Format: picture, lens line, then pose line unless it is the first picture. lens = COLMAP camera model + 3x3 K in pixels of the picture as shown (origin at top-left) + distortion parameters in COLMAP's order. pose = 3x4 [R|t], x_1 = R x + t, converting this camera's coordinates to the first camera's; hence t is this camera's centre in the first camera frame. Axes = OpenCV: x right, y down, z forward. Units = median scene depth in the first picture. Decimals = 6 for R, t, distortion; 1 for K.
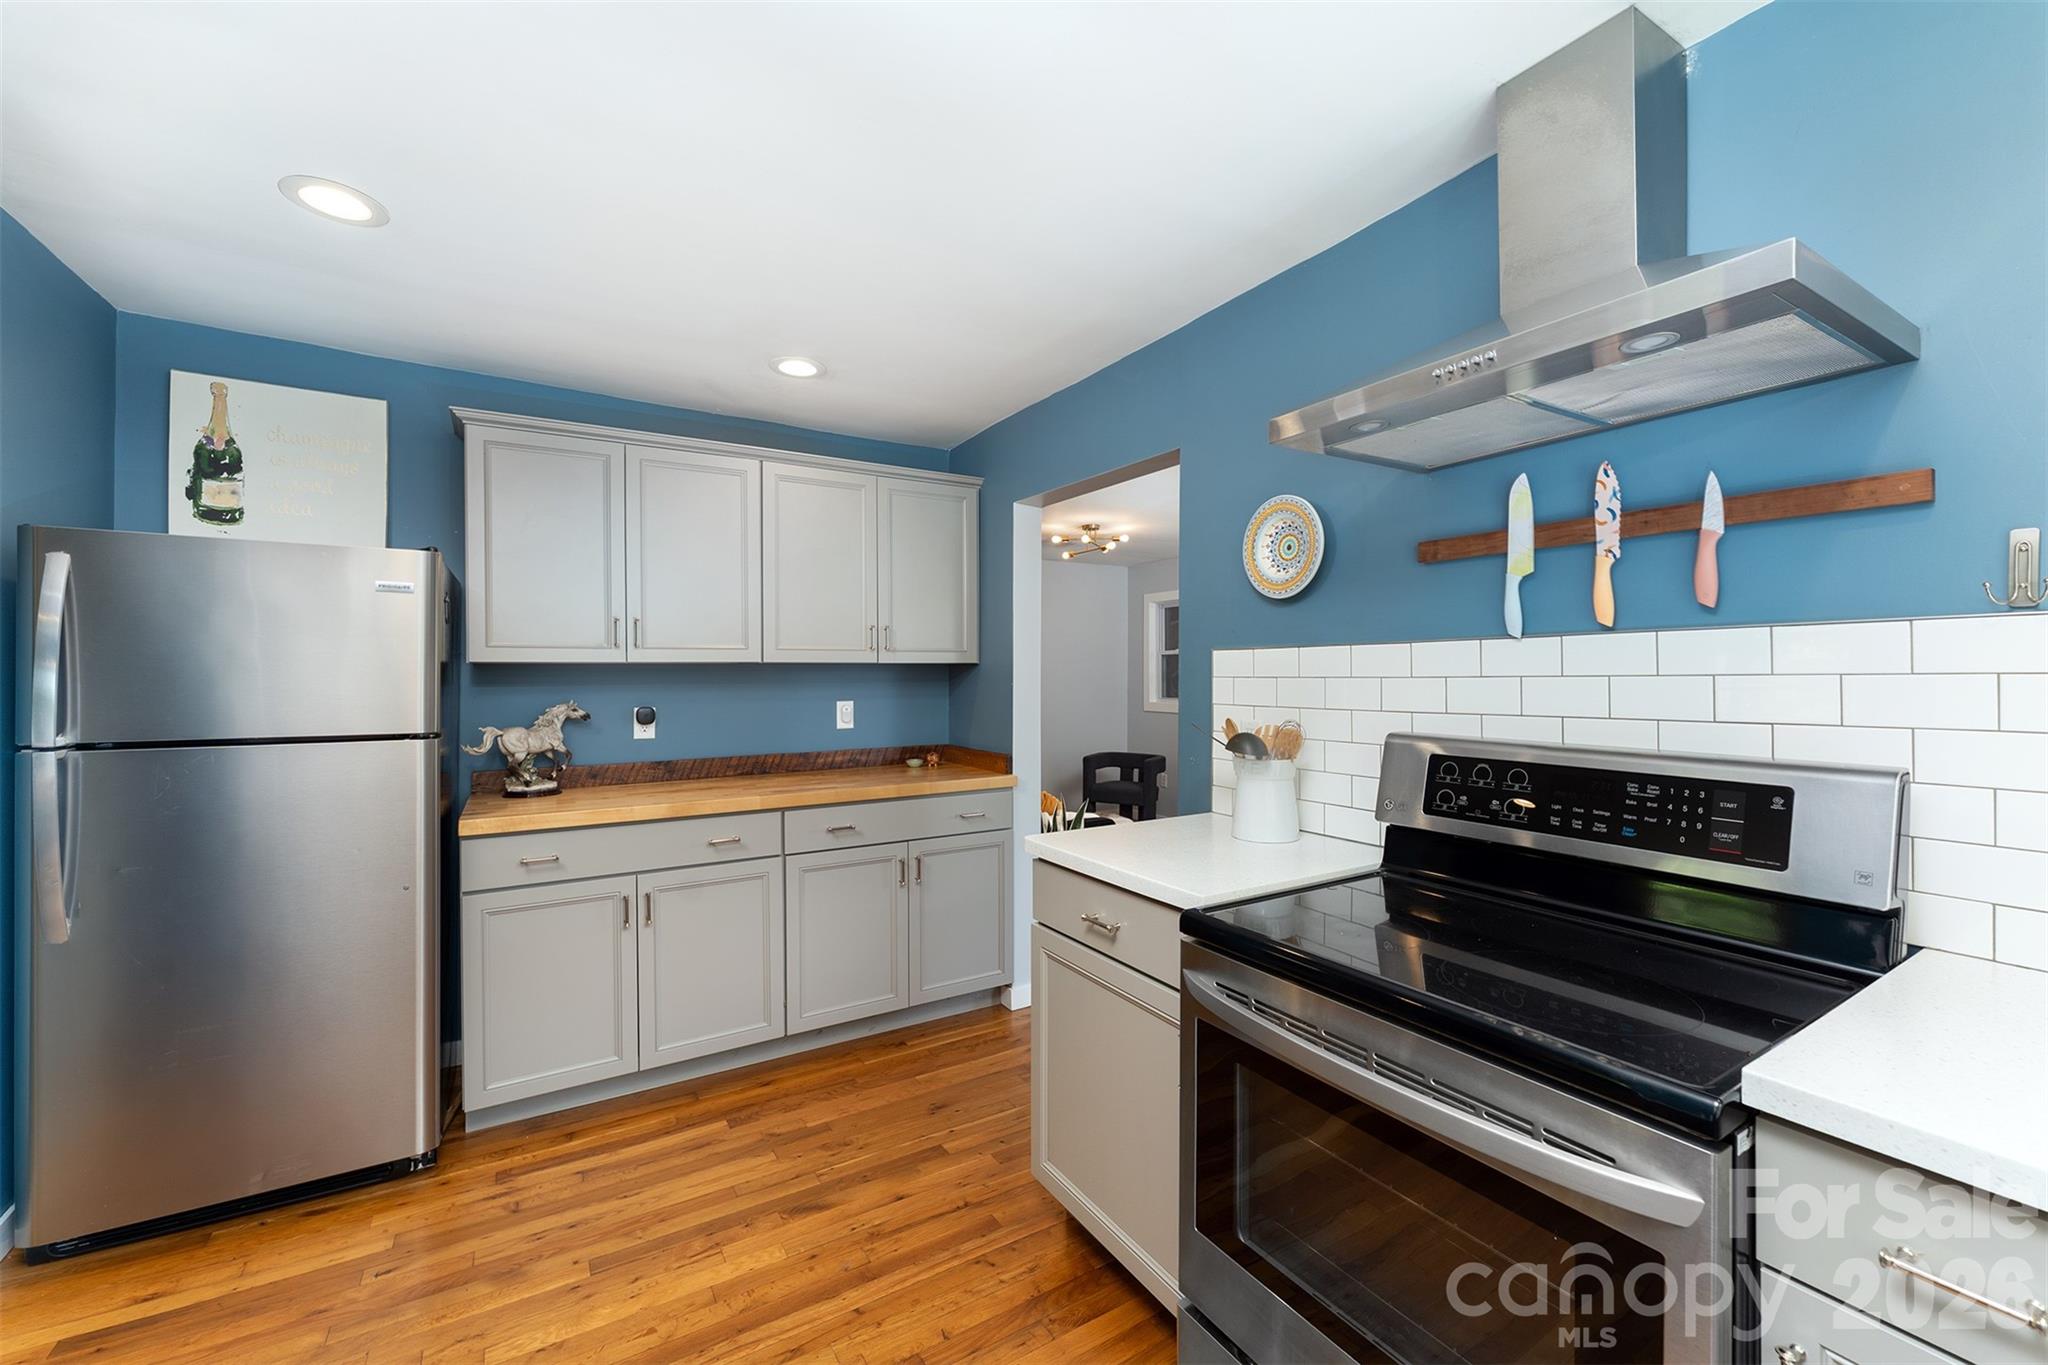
lens RADIAL K [[834.1, 0, 1036.0], [0, 834.1, 675.7], [0, 0, 1]] dist [-0.002654, -0.000727]
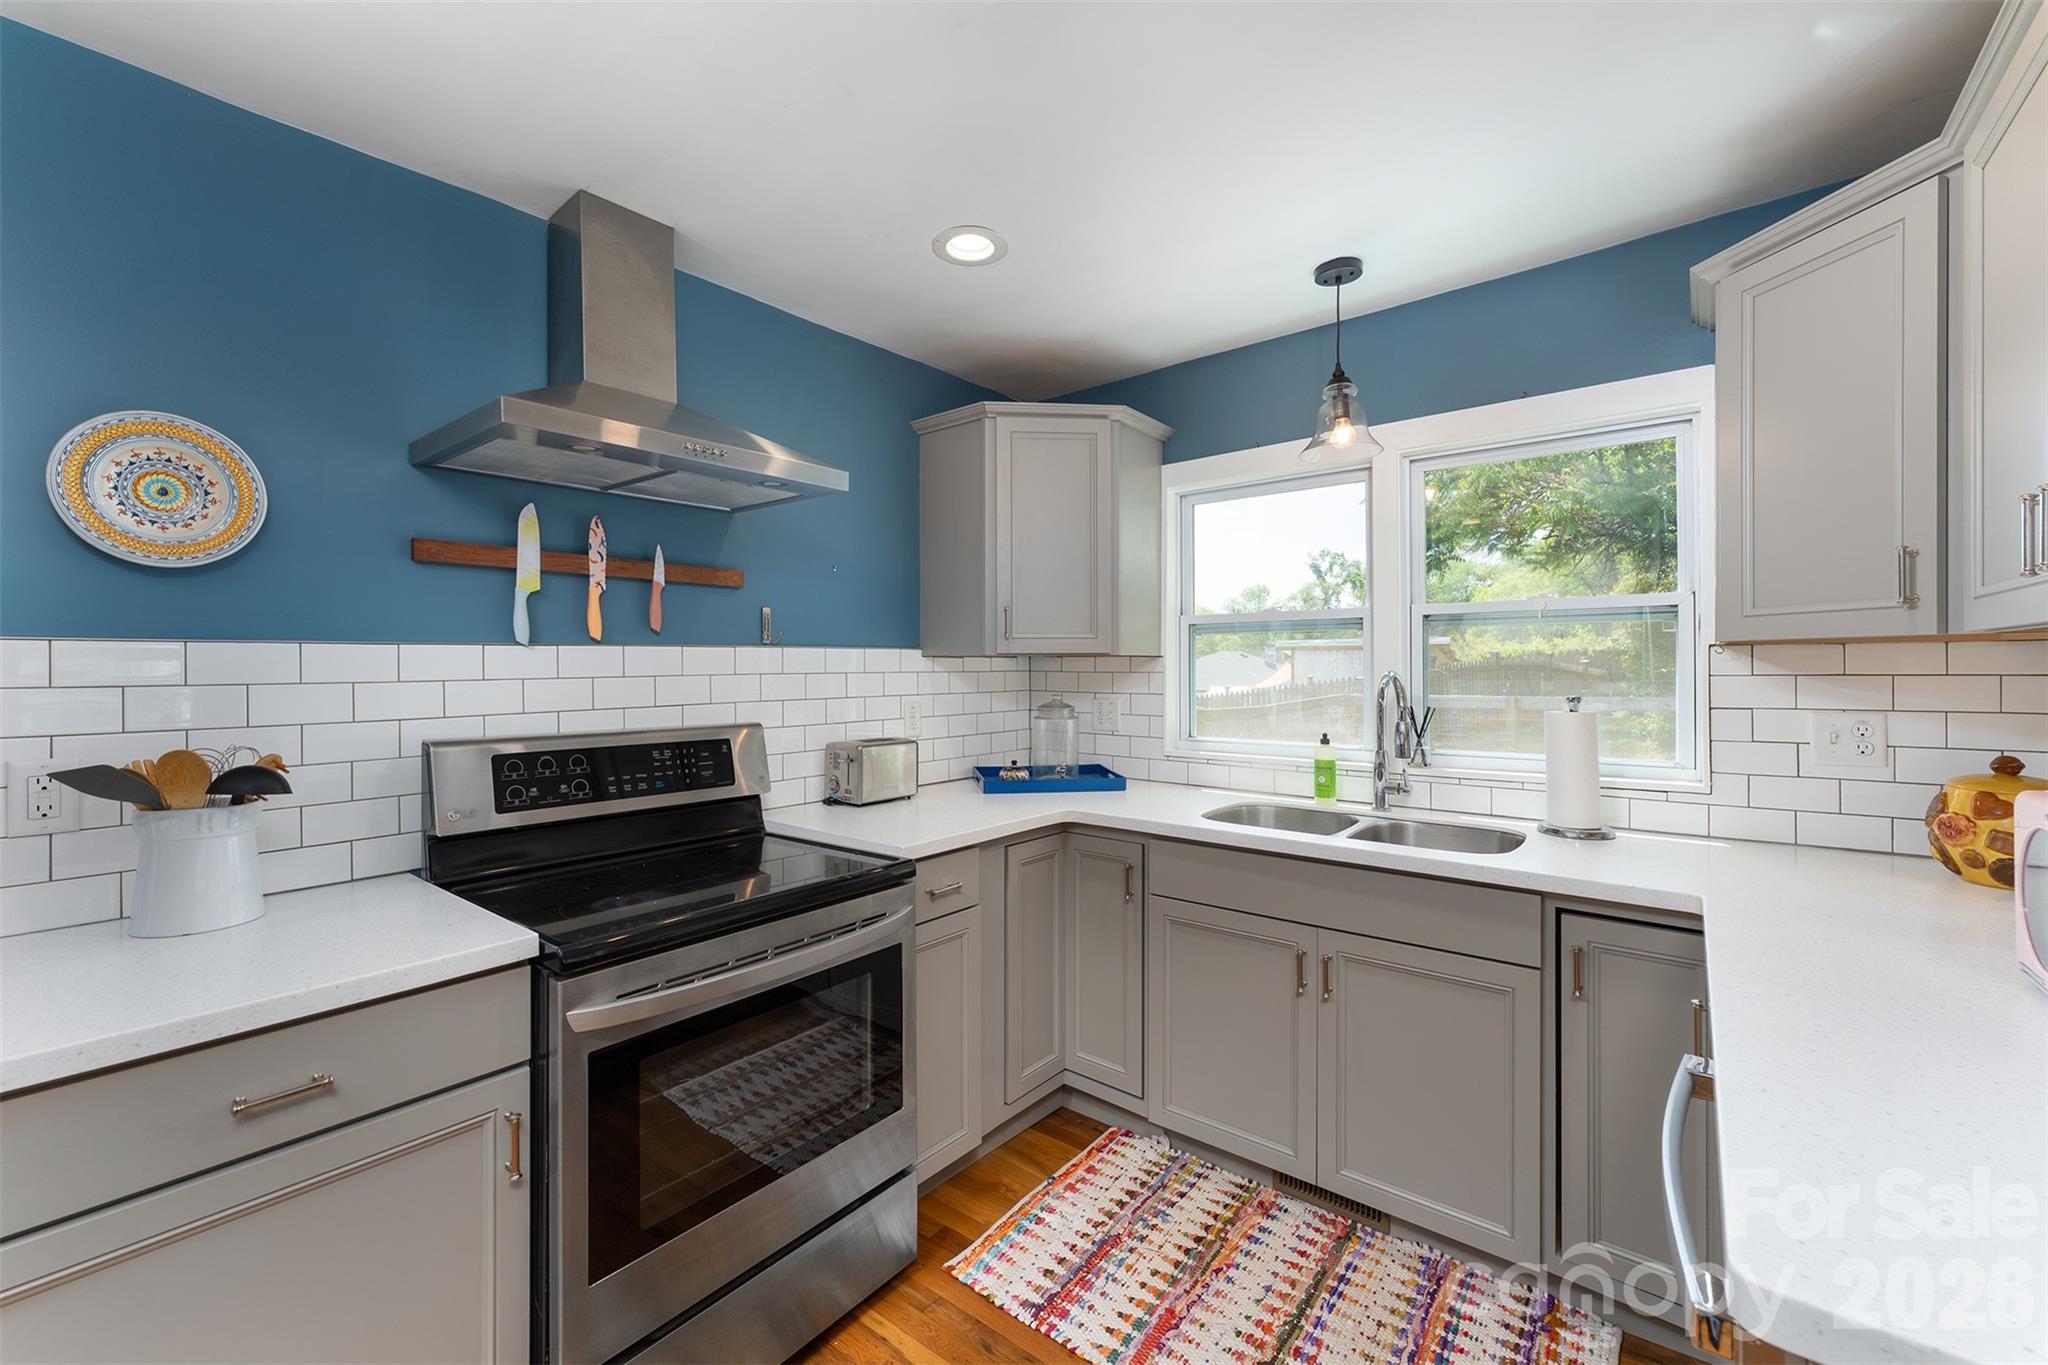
lens RADIAL K [[834.1, 0, 1017.7], [0, 834.1, 667.8], [0, 0, 1]] dist [-0.002654, -0.000727]
pose [[-0.343490, 0.003062, 0.939151, -0.789267], [0.008175, 0.999967, -0.000271, -0.009355], [-0.939121, 0.007584, -0.343503, 0.823801]]
